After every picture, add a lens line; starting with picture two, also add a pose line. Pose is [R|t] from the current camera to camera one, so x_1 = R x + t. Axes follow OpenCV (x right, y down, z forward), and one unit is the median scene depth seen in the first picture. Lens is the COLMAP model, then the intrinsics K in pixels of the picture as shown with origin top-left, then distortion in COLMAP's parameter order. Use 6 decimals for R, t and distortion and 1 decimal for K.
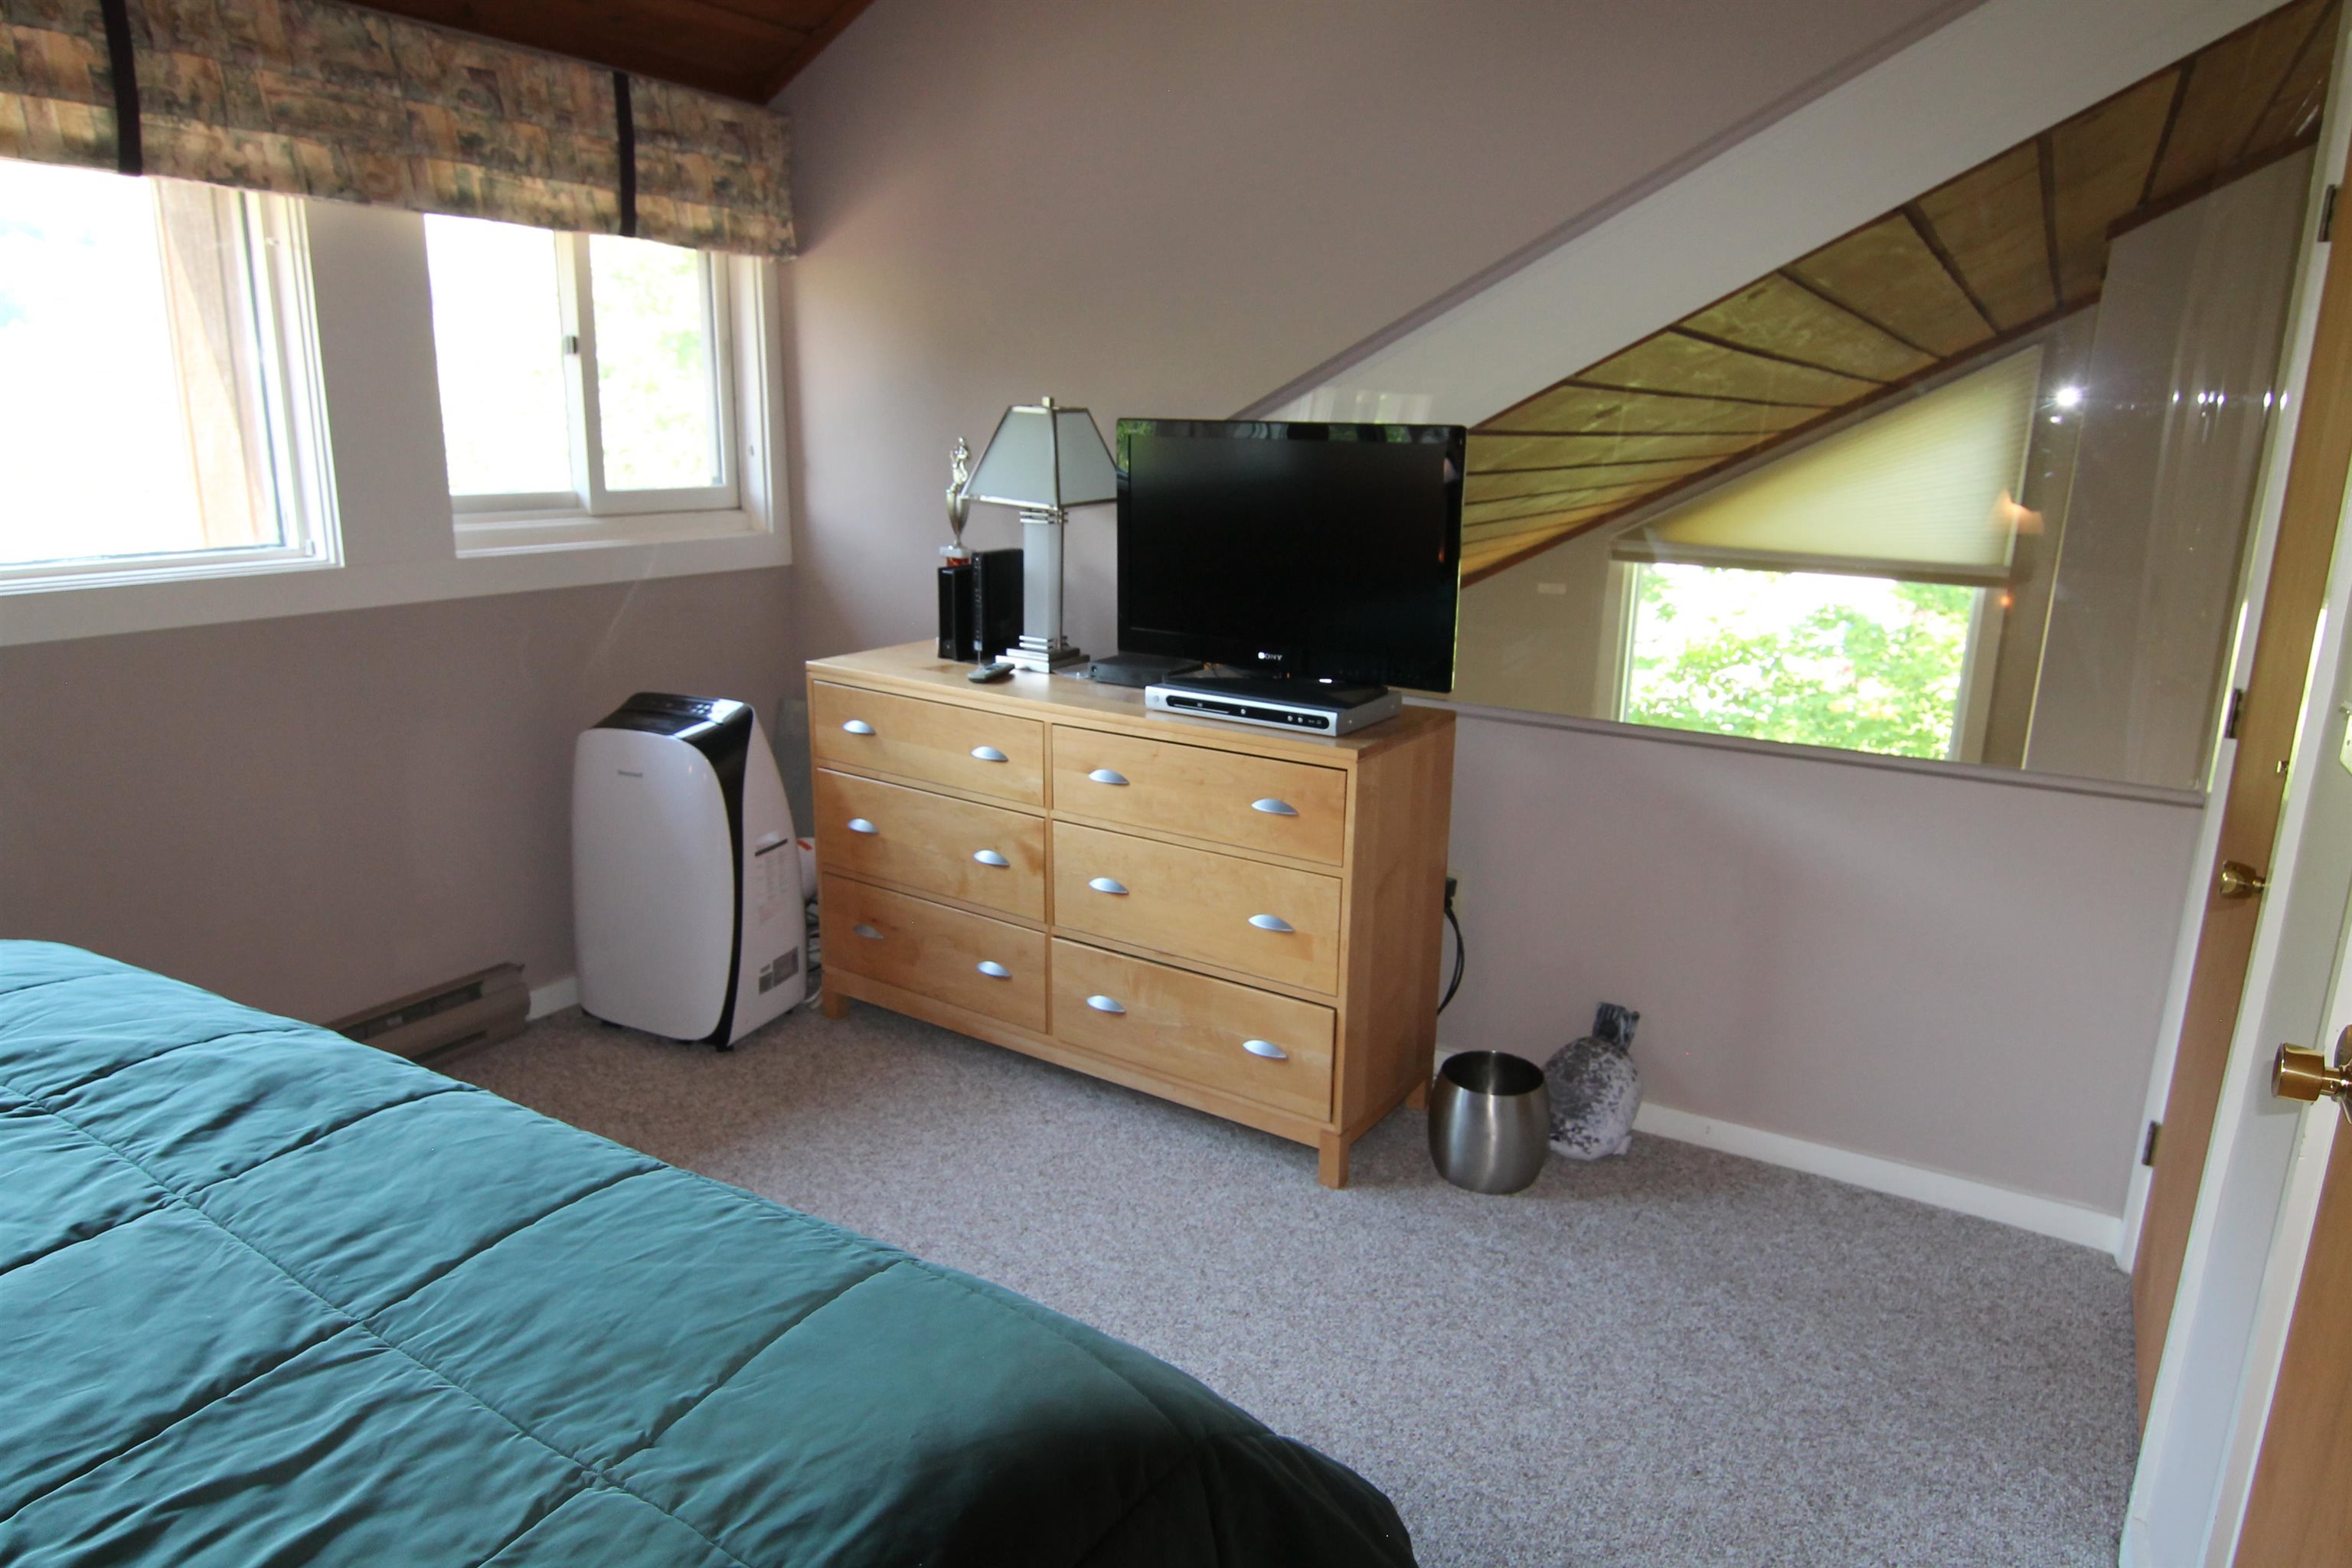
lens RADIAL K [[1501.2, 0, 1179.2], [0, 1501.2, 780.4], [0, 0, 1]] dist [0.012547, 0.001857]
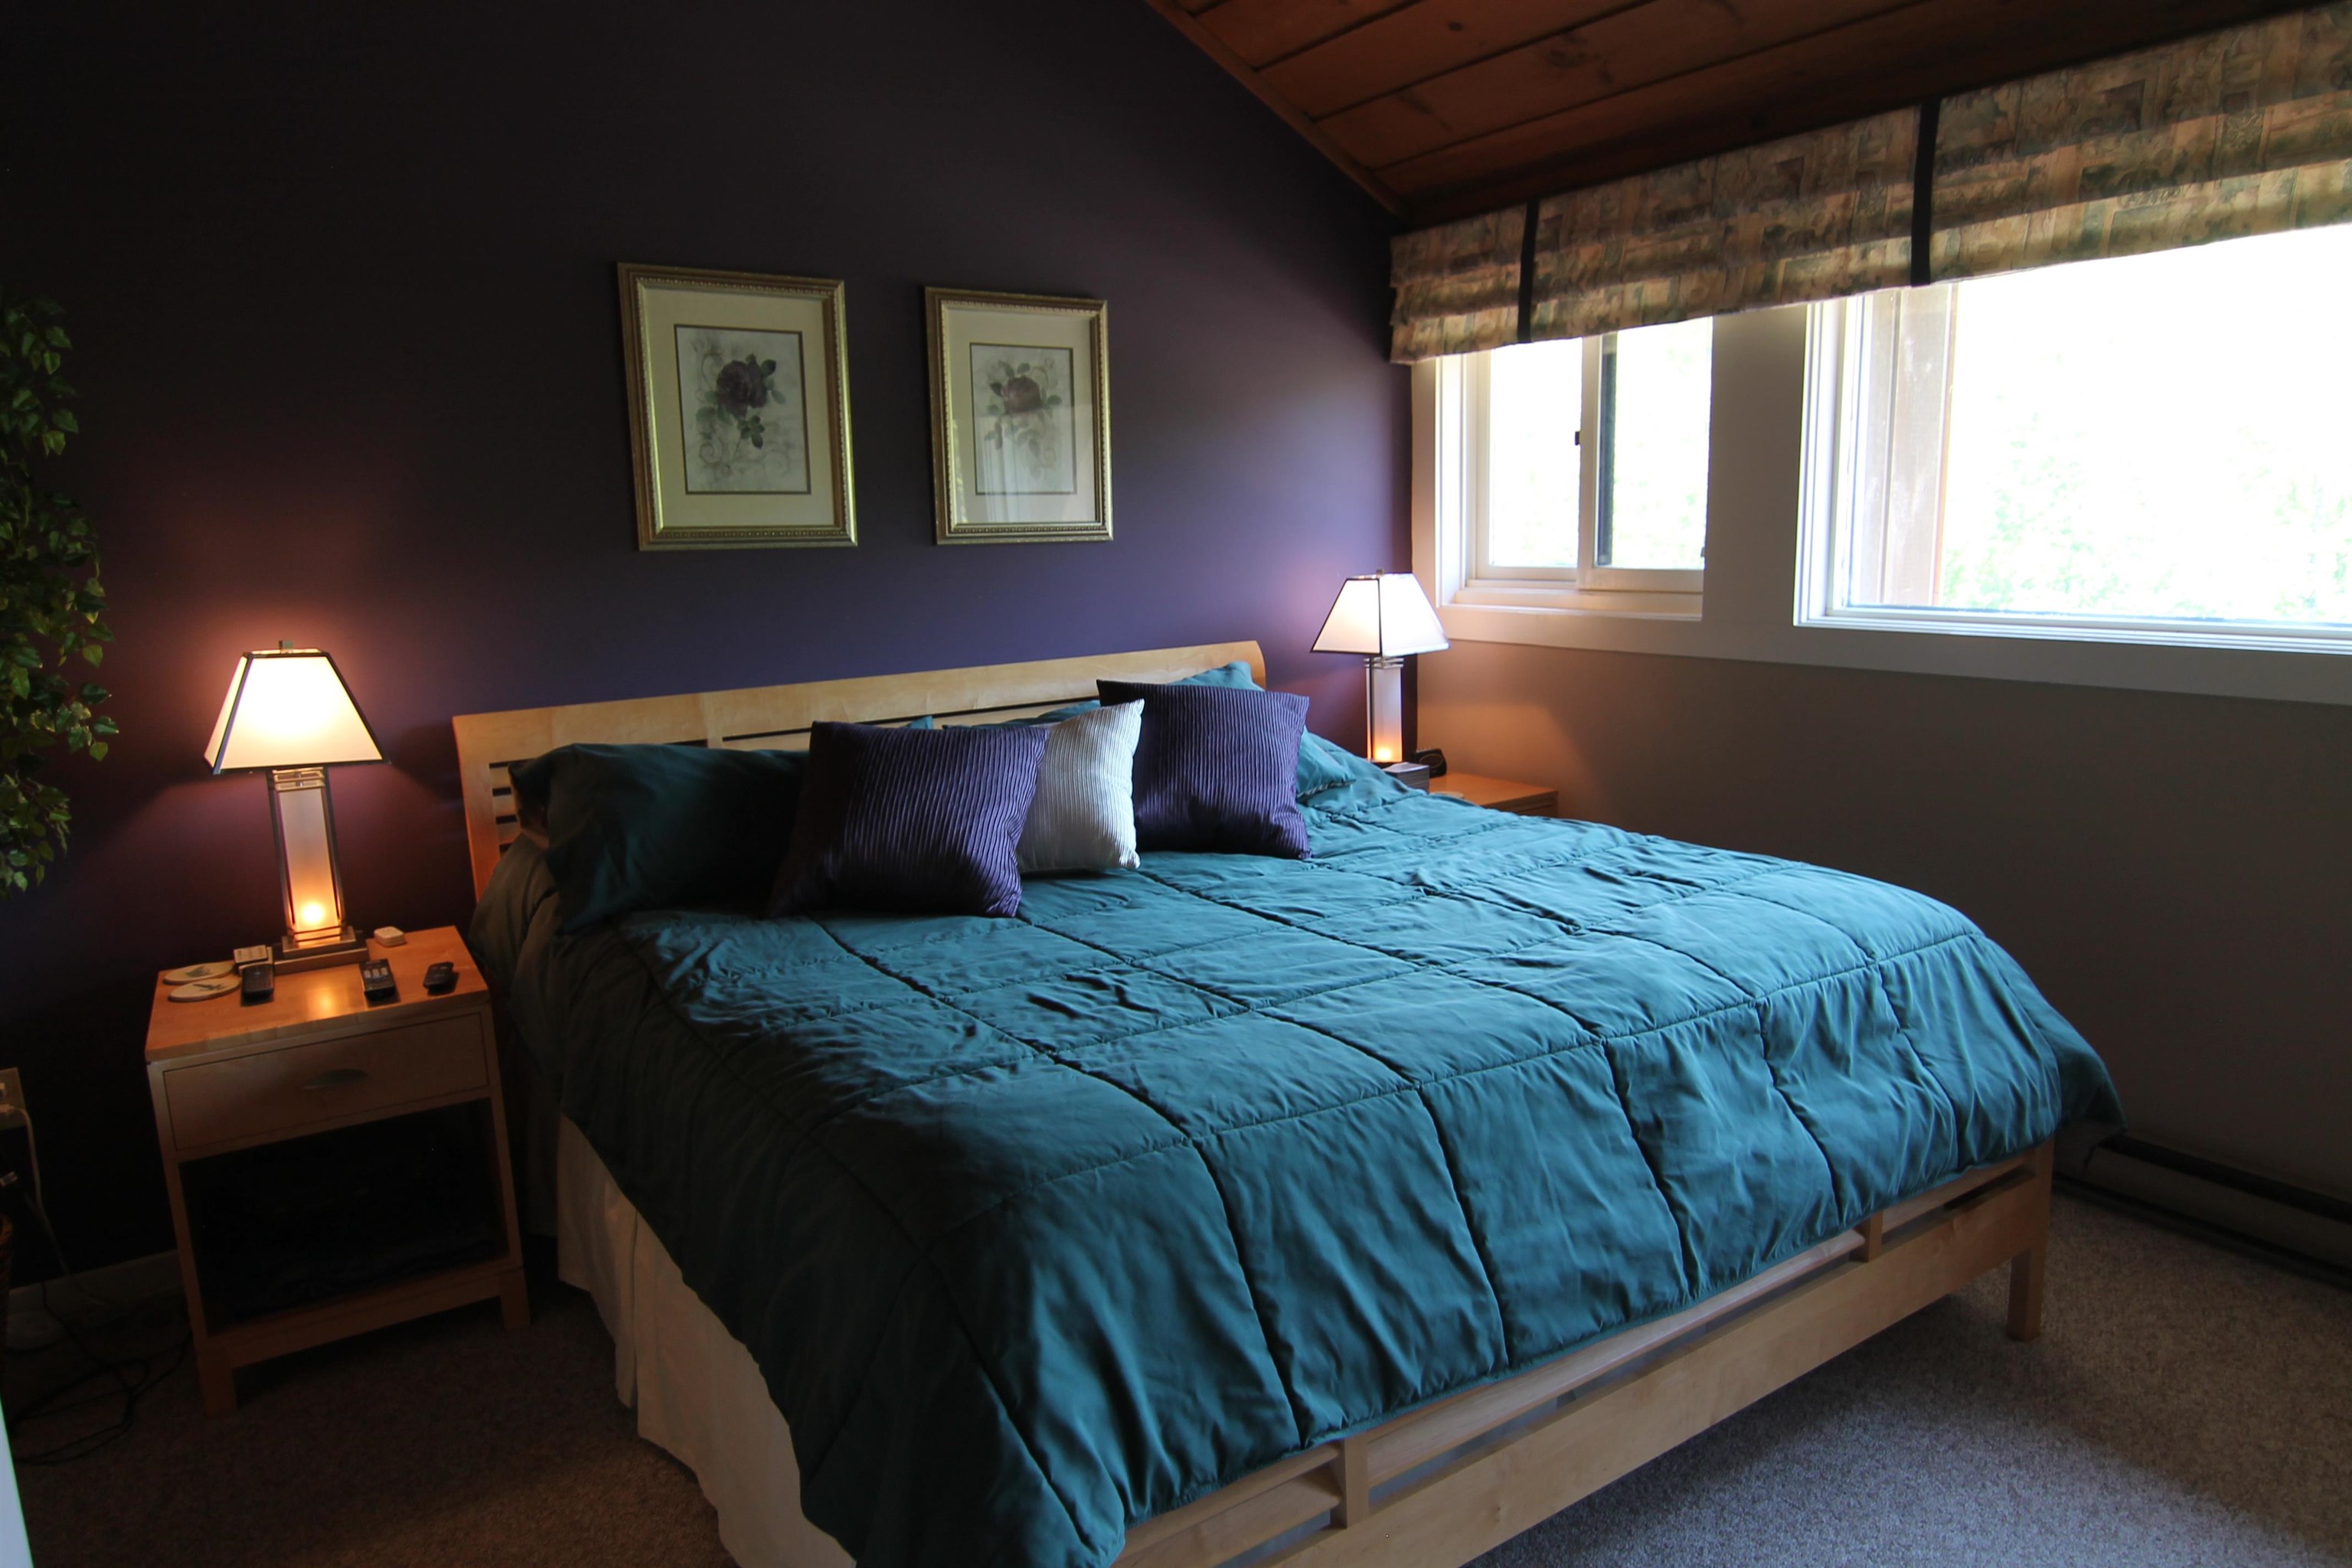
lens RADIAL K [[1501.2, 0, 1180.3], [0, 1501.2, 789.9], [0, 0, 1]] dist [0.012547, 0.001857]
pose [[-0.424963, 0.172190, -0.888683, 0.871941], [-0.186833, 0.943918, 0.272235, -0.299843], [0.885720, 0.281725, -0.368959, 1.302747]]
